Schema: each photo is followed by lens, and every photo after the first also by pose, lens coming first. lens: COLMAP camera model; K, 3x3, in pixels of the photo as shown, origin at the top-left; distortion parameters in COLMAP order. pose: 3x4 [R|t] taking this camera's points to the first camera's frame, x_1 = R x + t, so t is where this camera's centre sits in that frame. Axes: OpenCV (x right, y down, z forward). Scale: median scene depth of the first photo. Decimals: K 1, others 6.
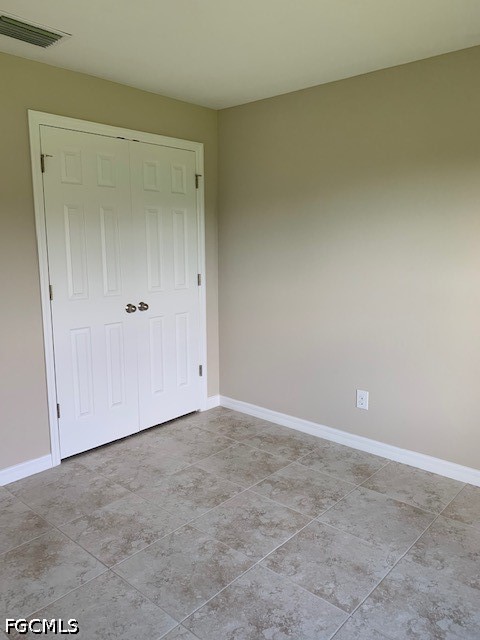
lens RADIAL K [[484.5, 0, 240.1], [0, 484.5, 320.7], [0, 0, 1]] dist [0.021141, -0.016865]
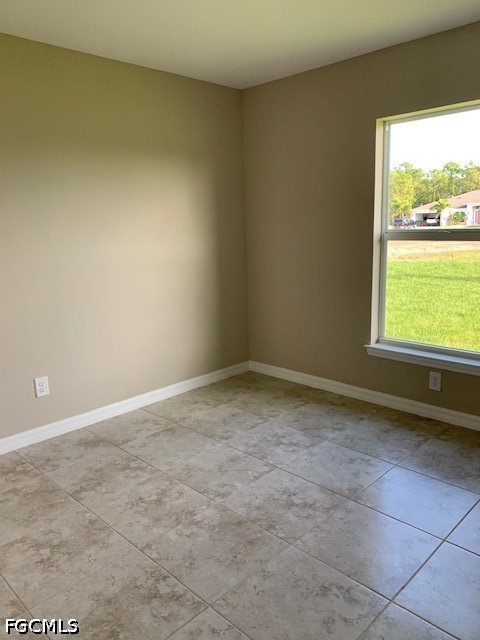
lens RADIAL K [[484.5, 0, 235.8], [0, 484.5, 321.0], [0, 0, 1]] dist [0.021141, -0.016865]
pose [[0.069070, -0.199067, 0.977549, -0.782440], [0.193961, 0.963870, 0.182577, -0.076346], [-0.978575, 0.176995, 0.105186, 0.631709]]
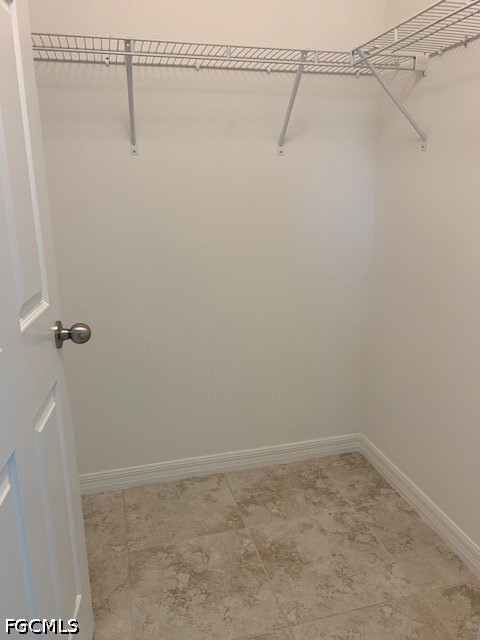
lens RADIAL K [[484.5, 0, 239.9], [0, 484.5, 320.9], [0, 0, 1]] dist [0.021141, -0.016865]
pose [[0.555879, -0.238252, 0.796389, -0.500217], [0.143539, 0.971166, 0.190350, -0.076322], [-0.818777, 0.008501, 0.574049, 0.647827]]
